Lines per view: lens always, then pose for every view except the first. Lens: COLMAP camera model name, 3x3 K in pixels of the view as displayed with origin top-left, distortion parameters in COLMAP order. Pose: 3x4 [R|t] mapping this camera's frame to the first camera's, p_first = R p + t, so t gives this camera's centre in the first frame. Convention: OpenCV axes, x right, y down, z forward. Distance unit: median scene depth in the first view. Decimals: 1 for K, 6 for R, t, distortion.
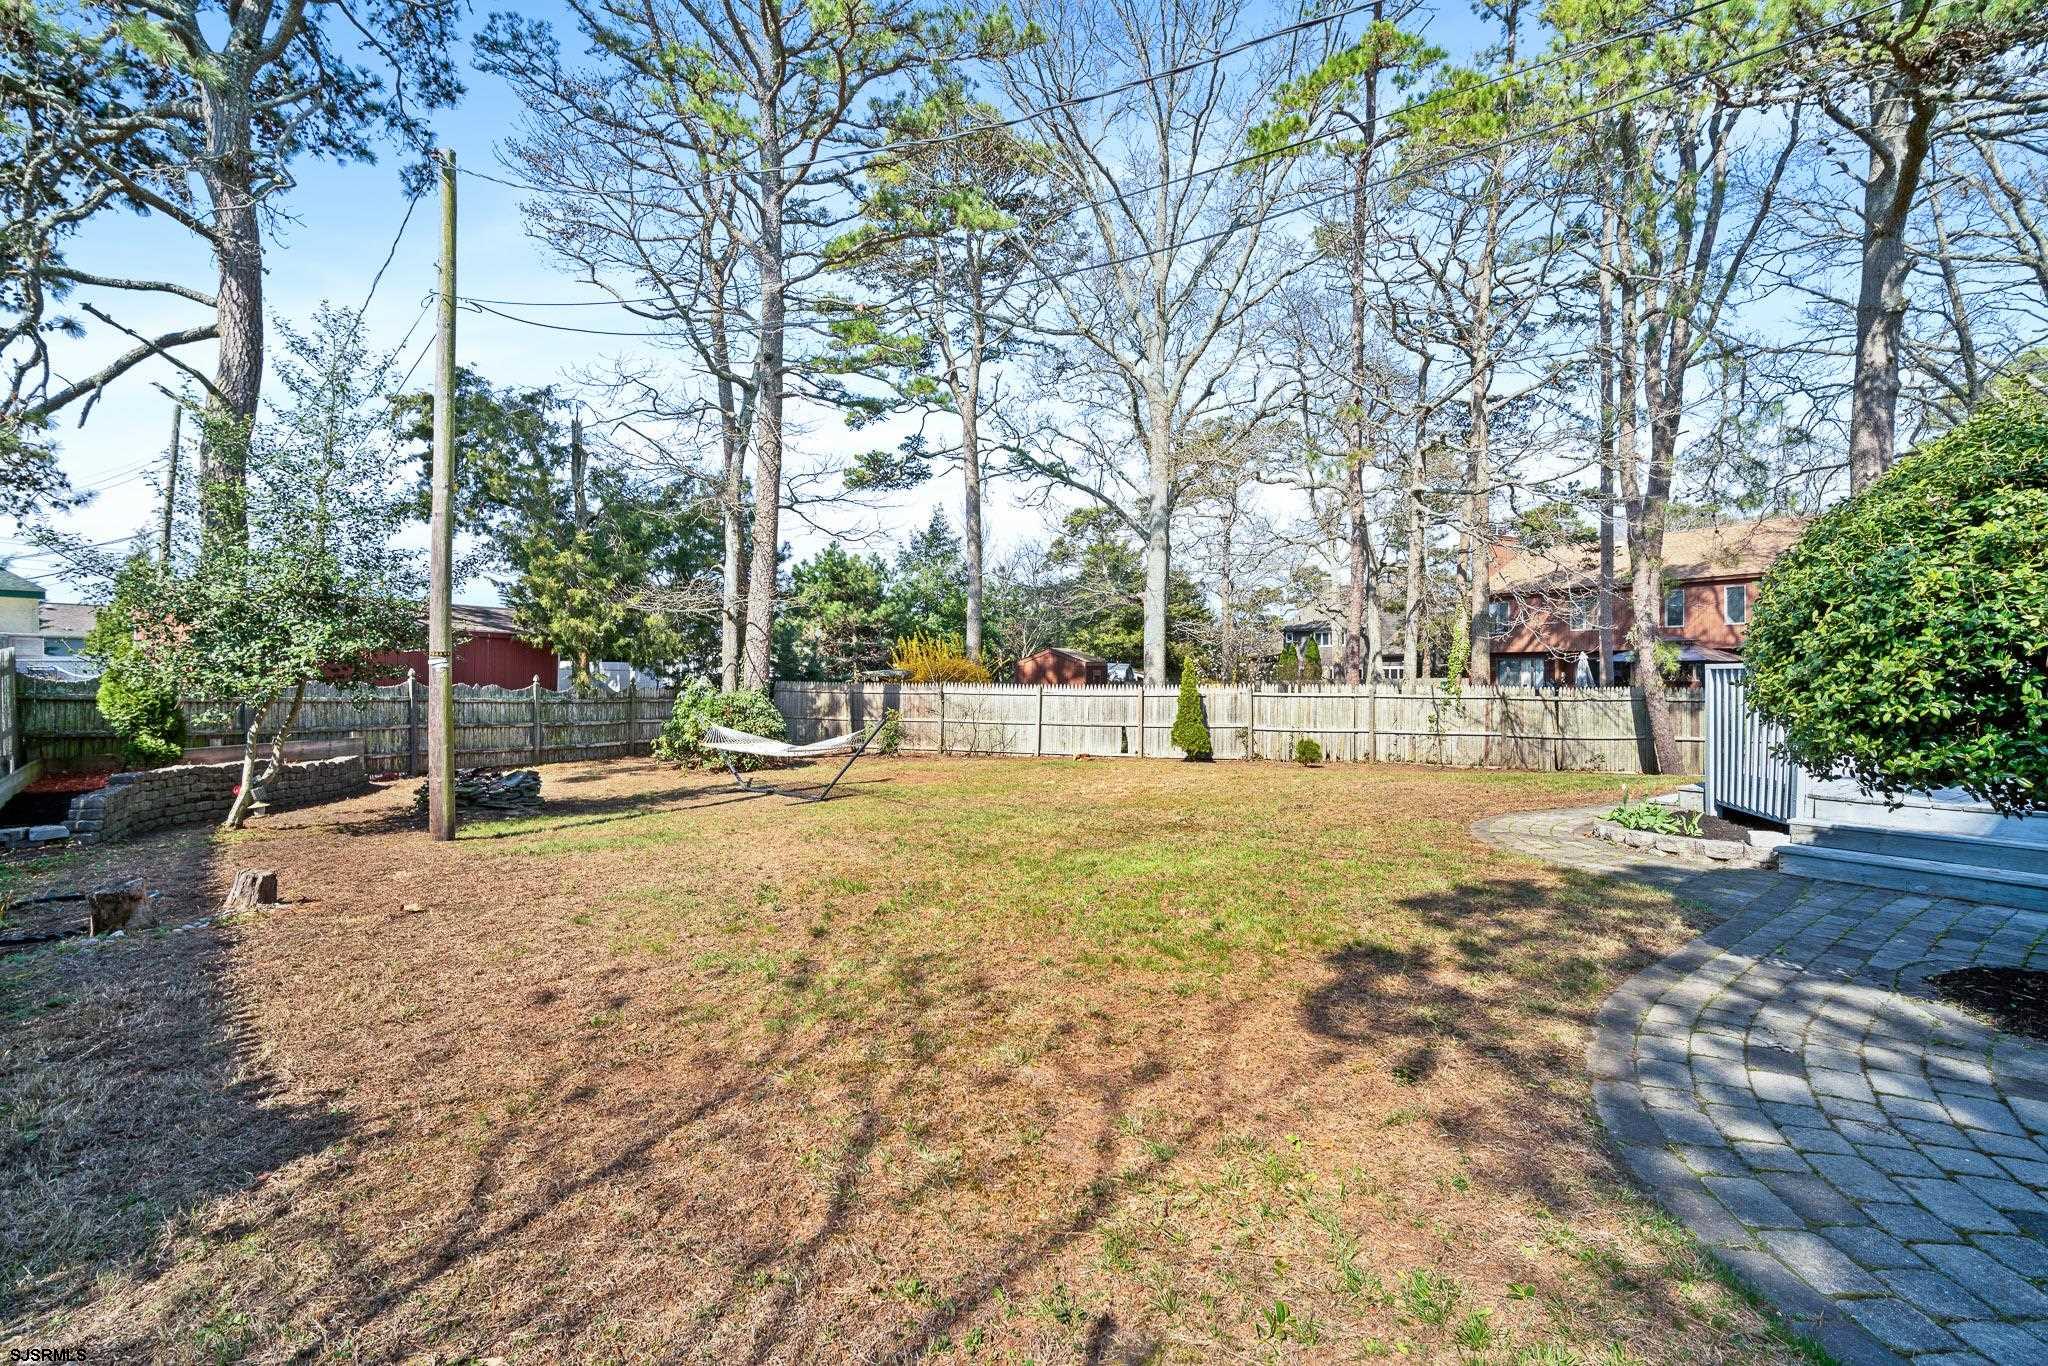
lens RADIAL K [[903.7, 0, 1015.2], [0, 903.7, 687.4], [0, 0, 1]] dist [-0.016626, 0.004762]
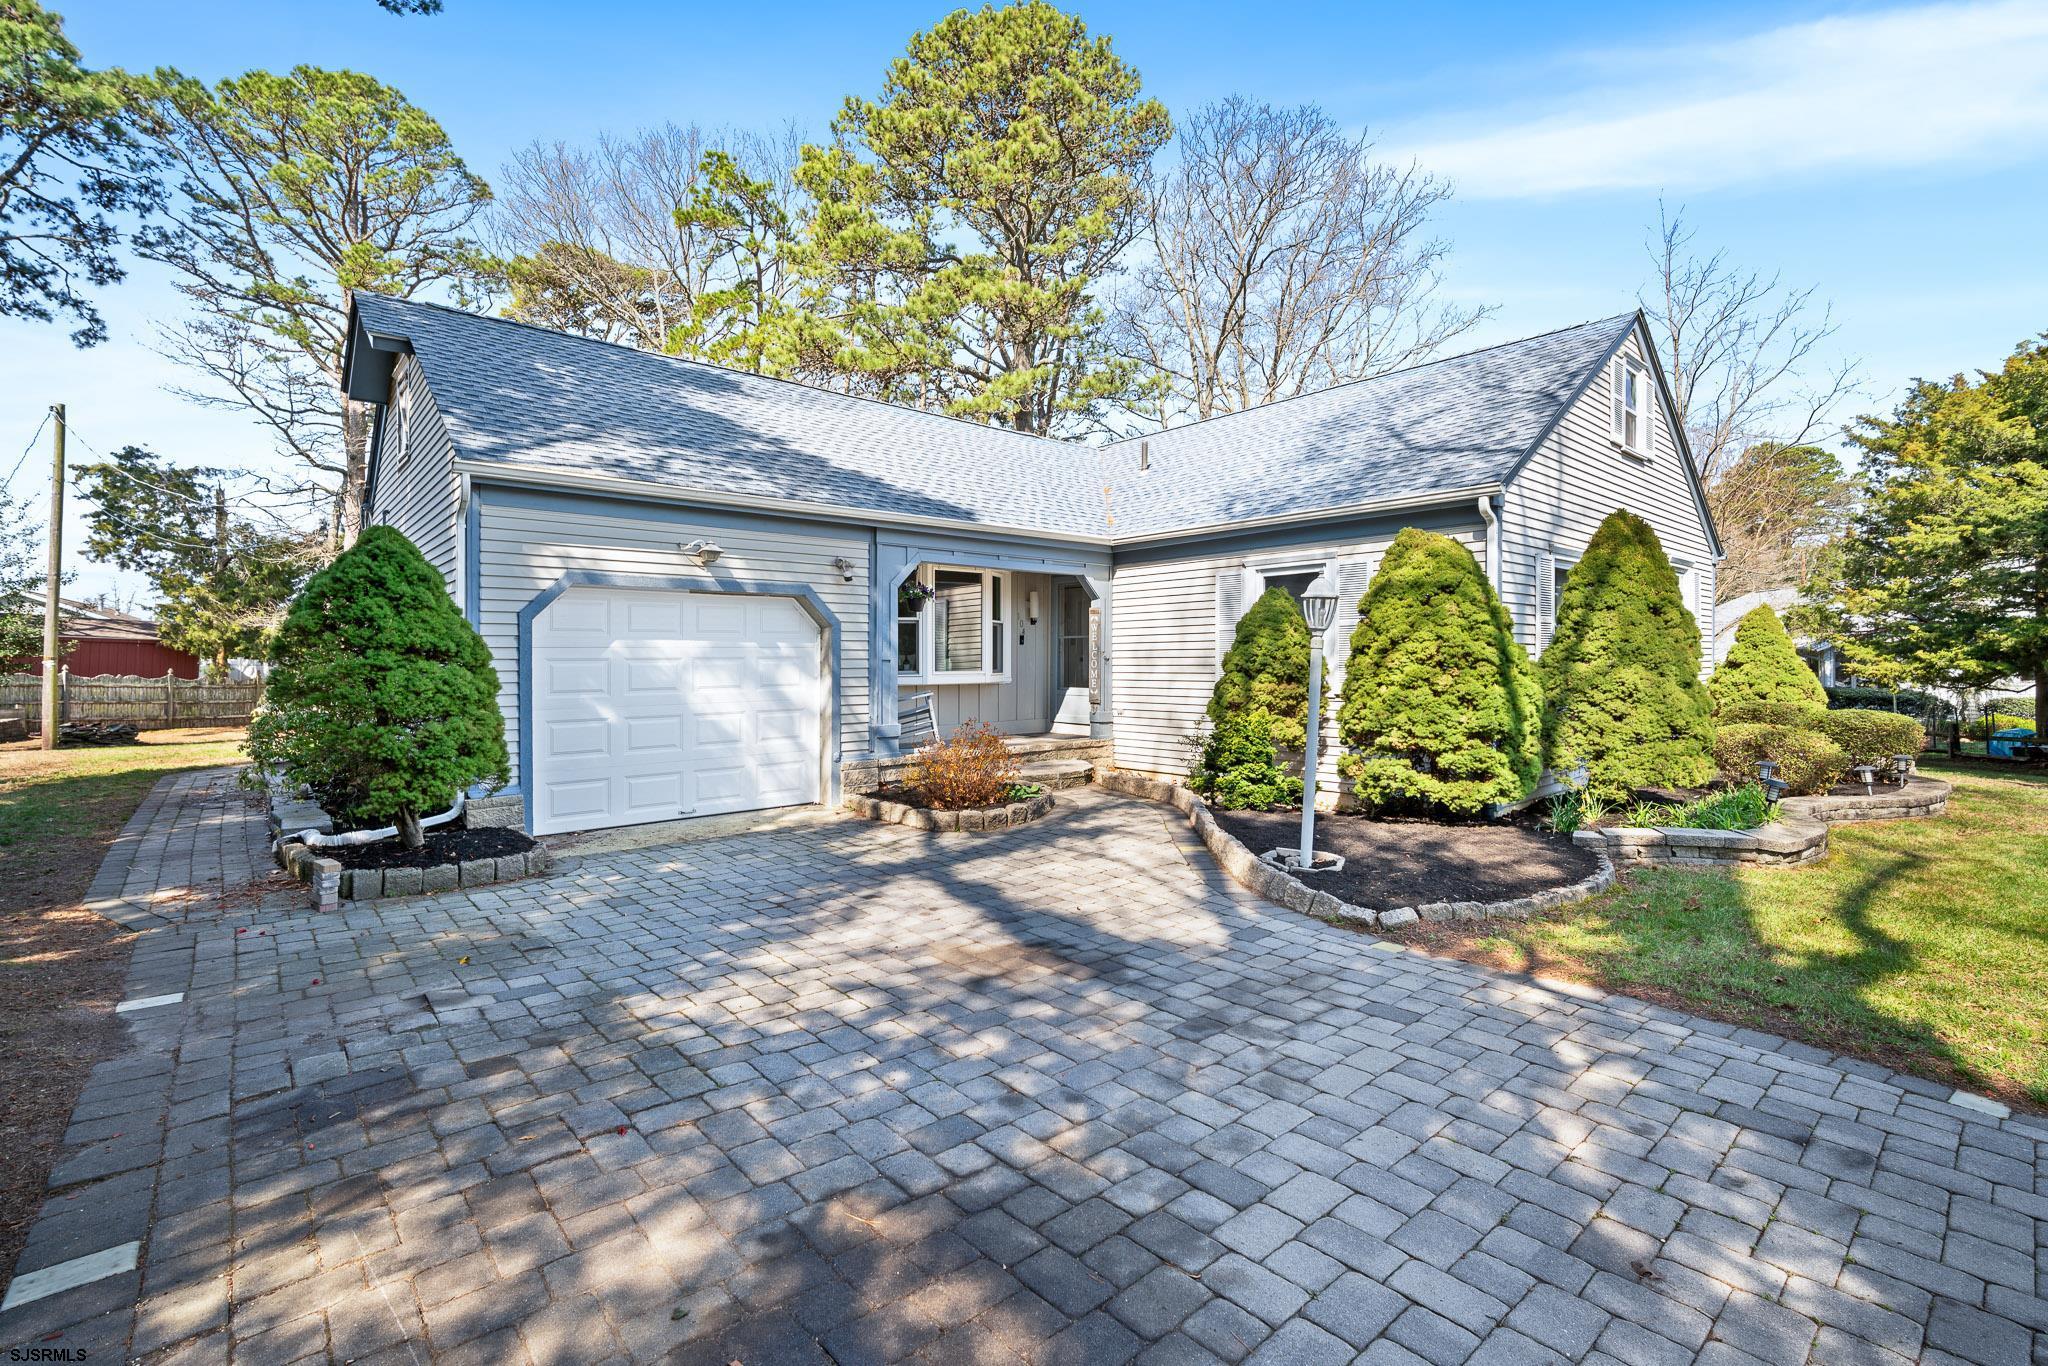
lens RADIAL K [[903.7, 0, 1011.3], [0, 903.7, 650.1], [0, 0, 1]] dist [-0.016626, 0.004762]
pose [[0.987258, -0.002450, 0.159107, 0.606624], [0.007610, 0.999464, -0.031836, 0.012831], [-0.158944, 0.032641, 0.986748, -0.681076]]
